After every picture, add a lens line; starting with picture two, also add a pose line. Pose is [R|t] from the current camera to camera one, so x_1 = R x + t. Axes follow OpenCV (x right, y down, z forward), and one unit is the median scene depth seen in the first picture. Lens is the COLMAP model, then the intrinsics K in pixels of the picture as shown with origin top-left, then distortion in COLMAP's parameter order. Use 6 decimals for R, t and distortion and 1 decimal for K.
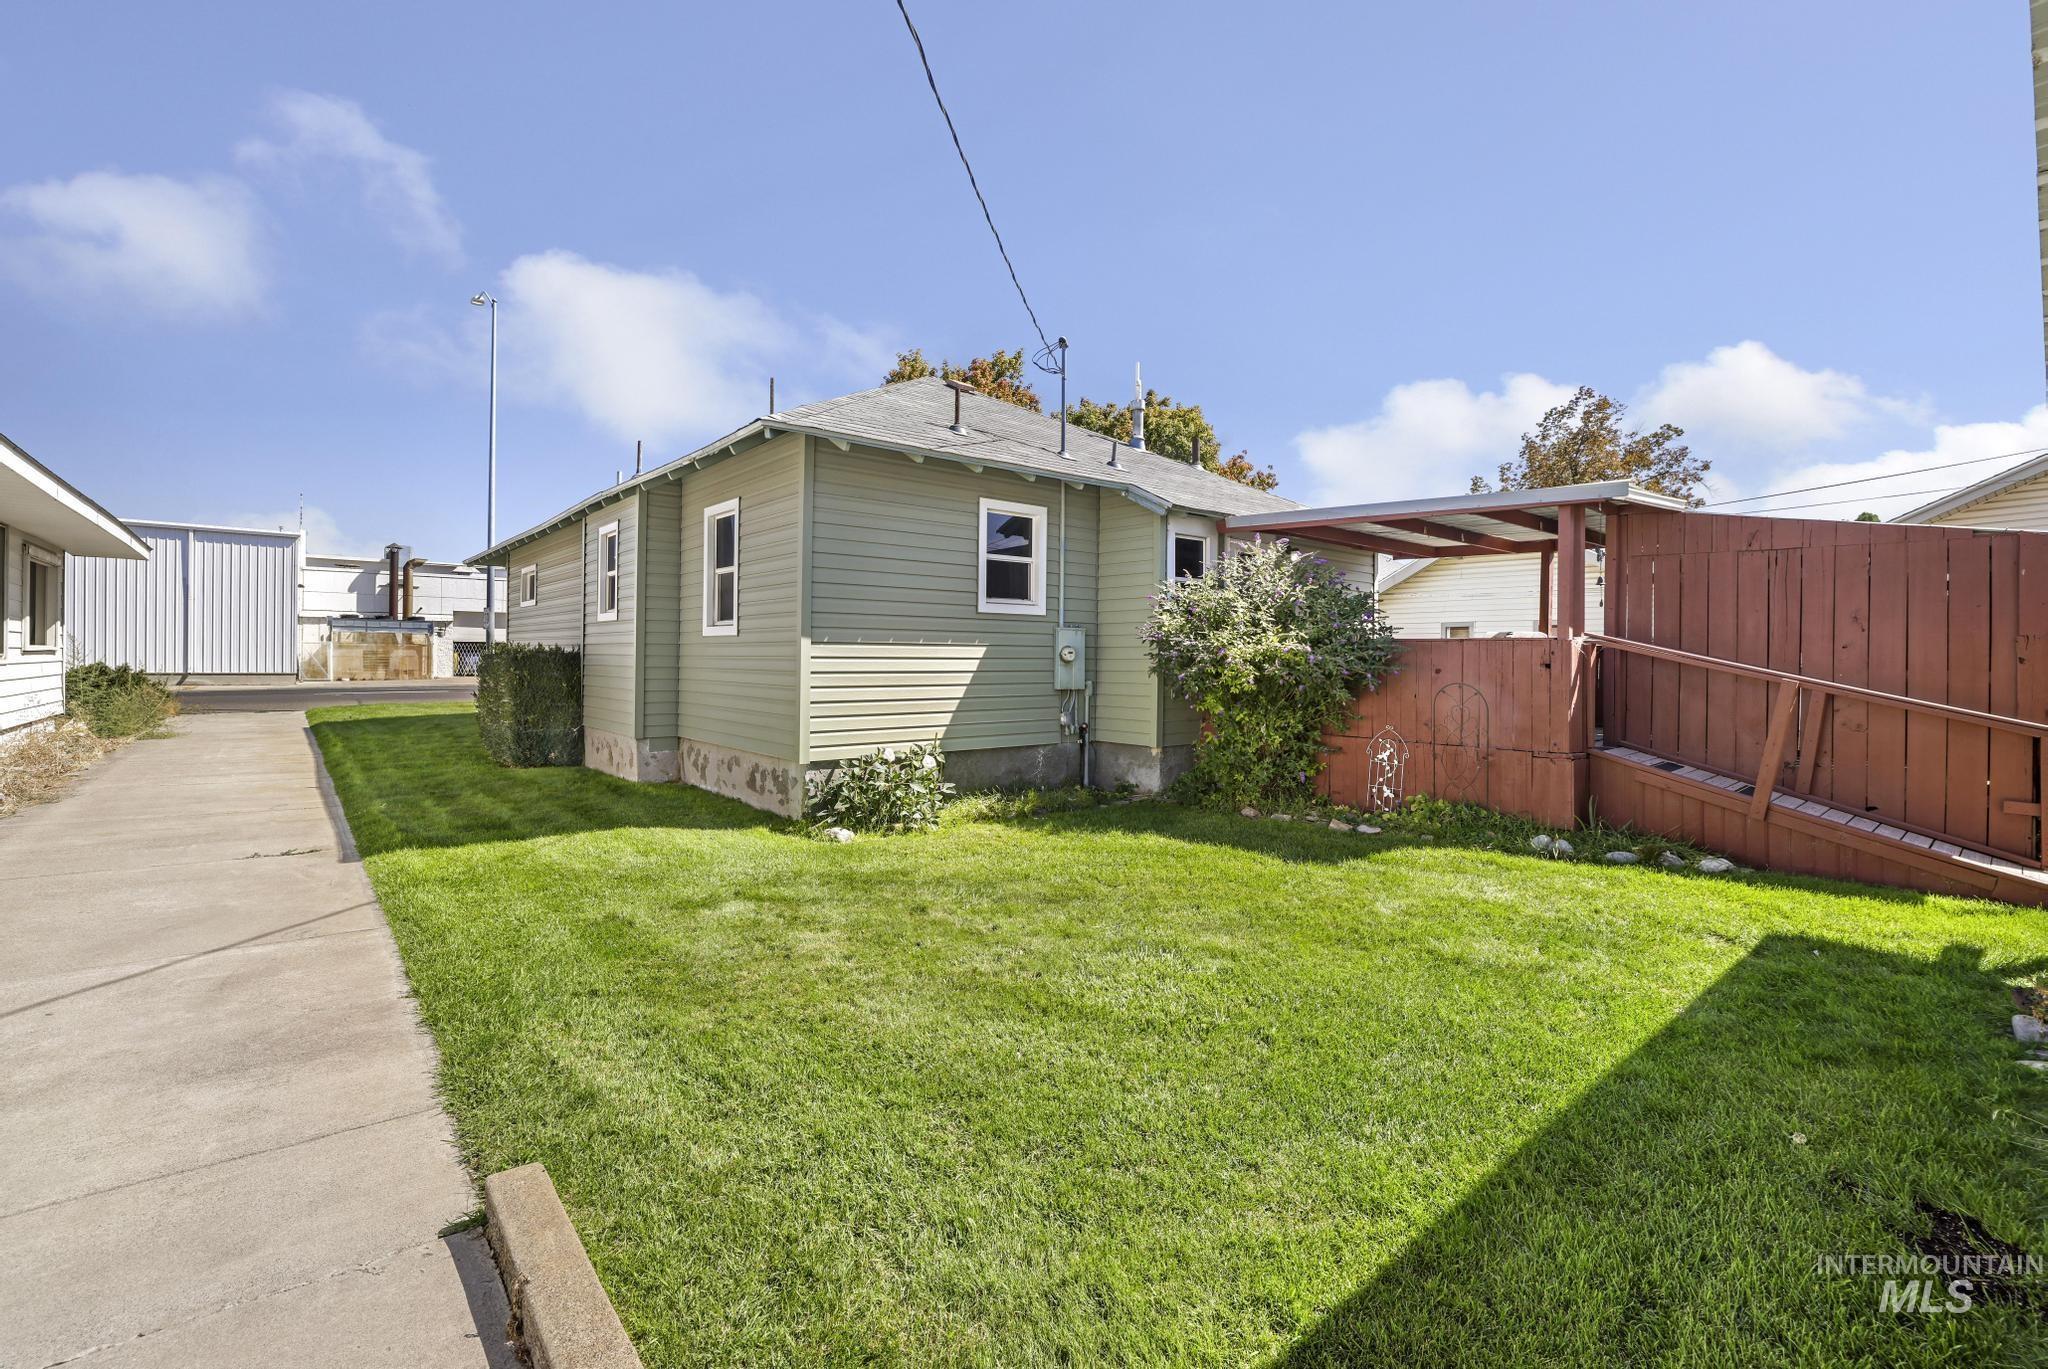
lens RADIAL K [[882.4, 0, 1017.4], [0, 882.4, 664.5], [0, 0, 1]] dist [-0.000068, 0.000335]
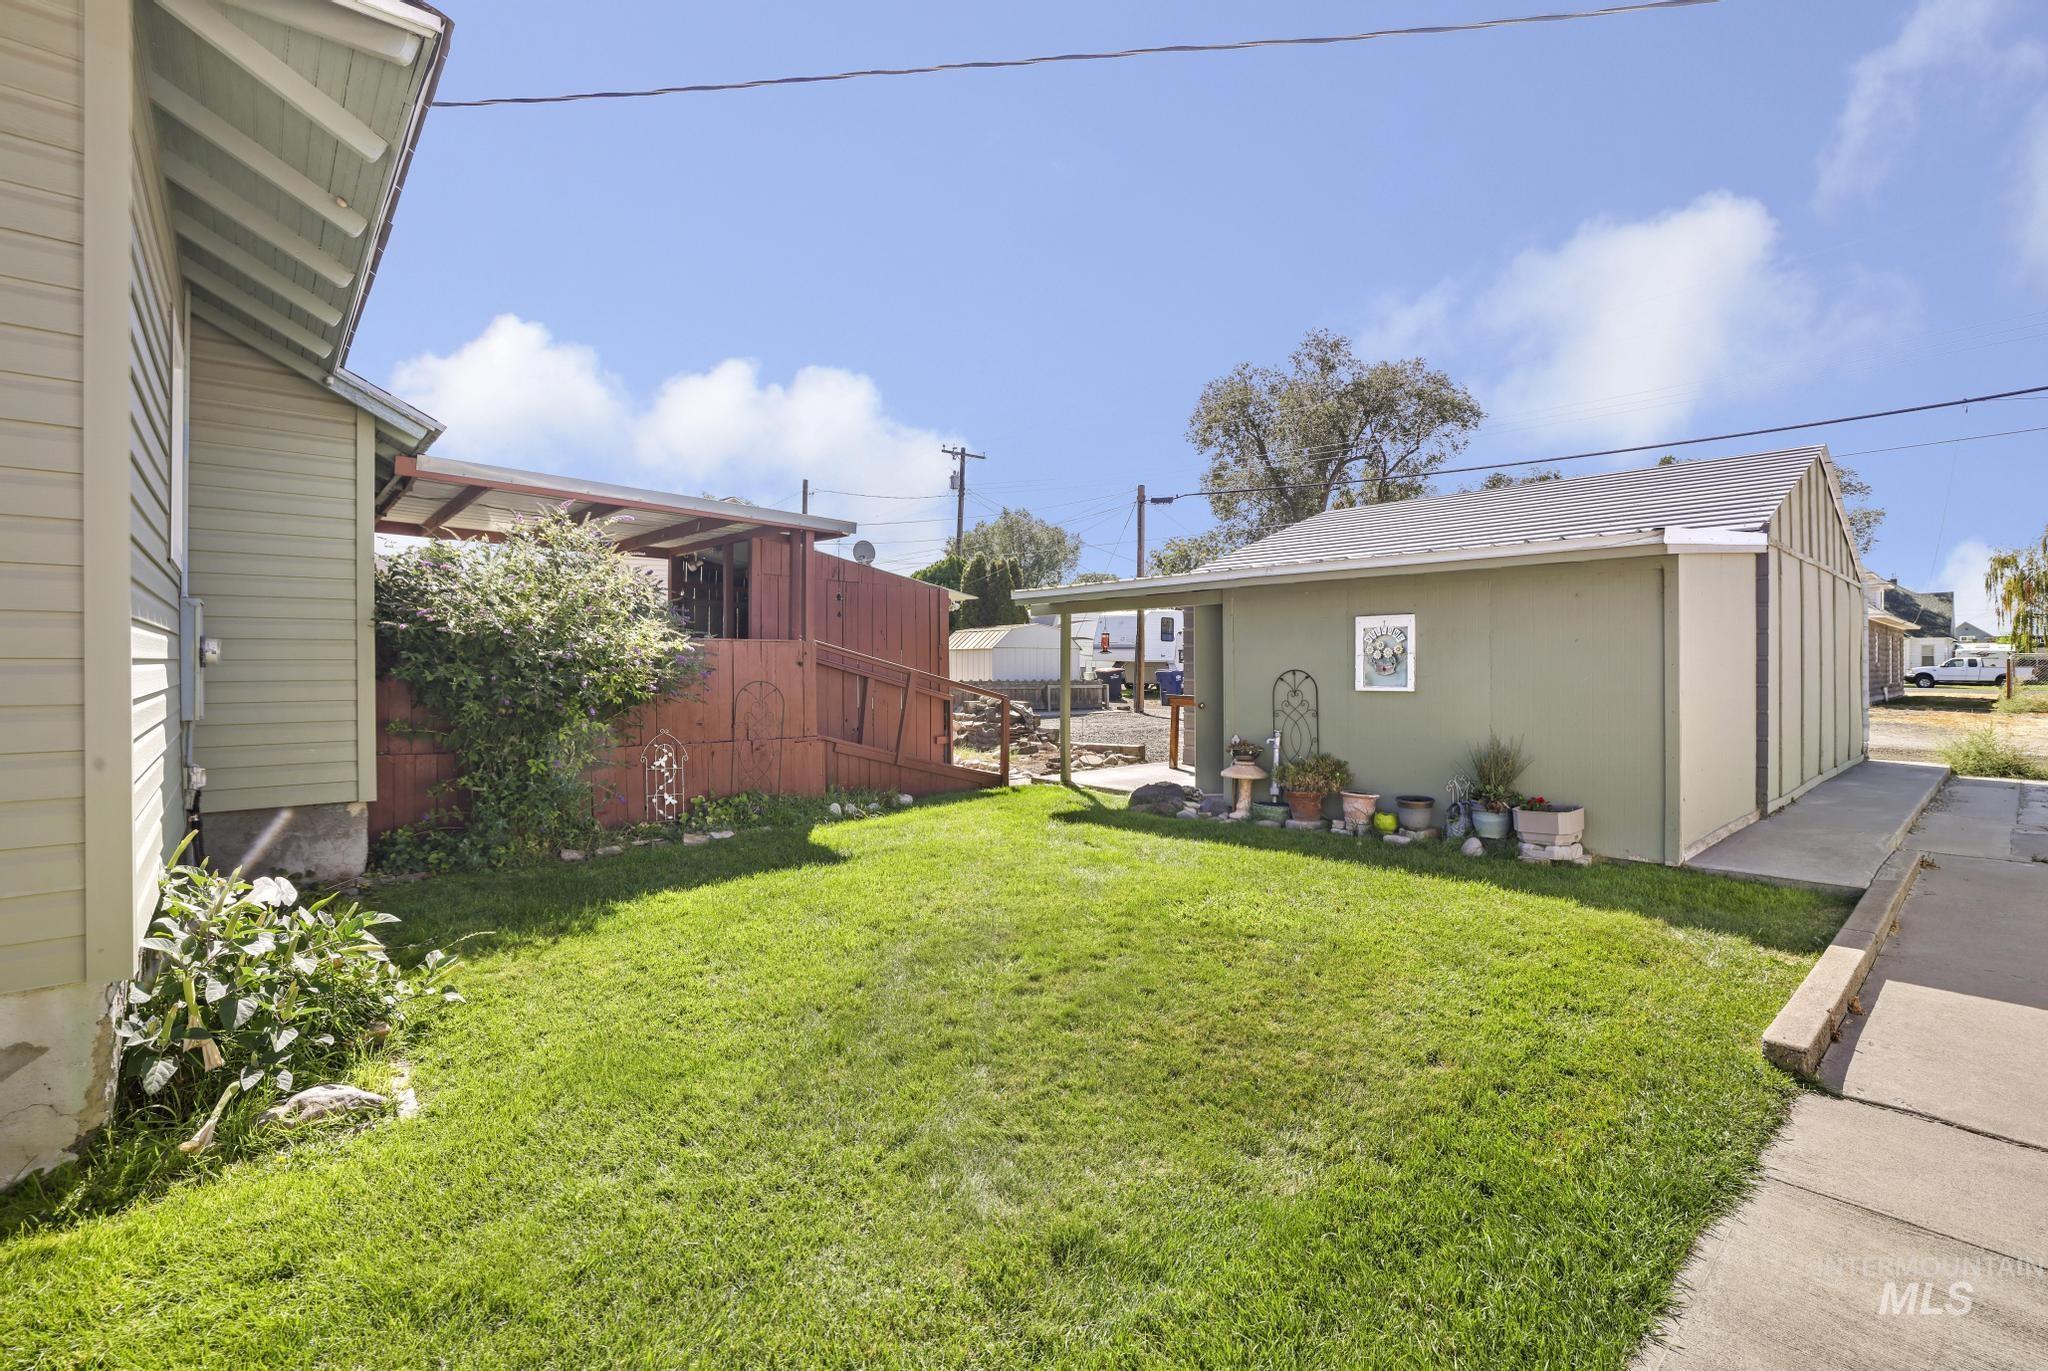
lens RADIAL K [[882.4, 0, 1029.8], [0, 882.4, 672.6], [0, 0, 1]] dist [-0.000068, 0.000335]
pose [[-0.027511, -0.008996, 0.999581, -0.557654], [0.003239, 0.999953, 0.009089, 0.000129], [-0.999616, 0.003488, -0.027481, 0.649410]]
